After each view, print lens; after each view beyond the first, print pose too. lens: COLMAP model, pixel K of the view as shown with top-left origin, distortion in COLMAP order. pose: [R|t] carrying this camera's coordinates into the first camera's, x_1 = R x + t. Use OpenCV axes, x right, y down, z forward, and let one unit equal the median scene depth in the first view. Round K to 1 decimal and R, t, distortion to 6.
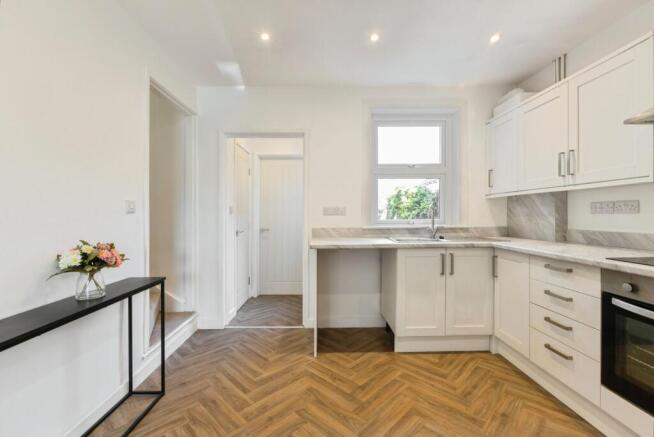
lens RADIAL K [[293.2, 0, 329.1], [0, 293.2, 215.0], [0, 0, 1]] dist [-0.000519, -0.000062]
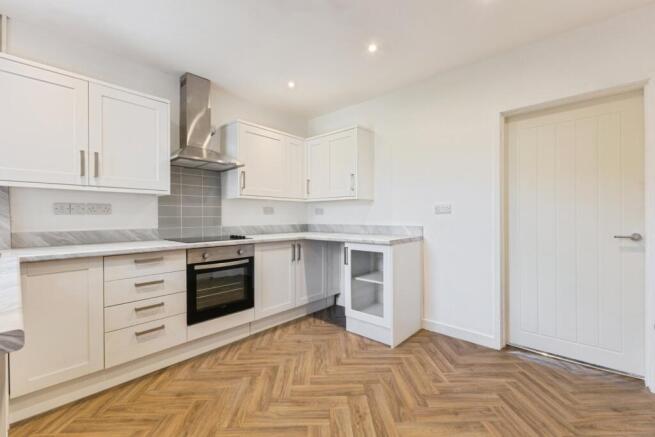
lens RADIAL K [[281.2, 0, 330.4], [0, 281.2, 218.7], [0, 0, 1]] dist [0.002198, 0.000263]
pose [[-0.726963, 0.004413, 0.686662, -0.503077], [0.009184, 0.999952, 0.003297, 0.018239], [-0.686615, 0.008703, -0.726969, 1.260751]]
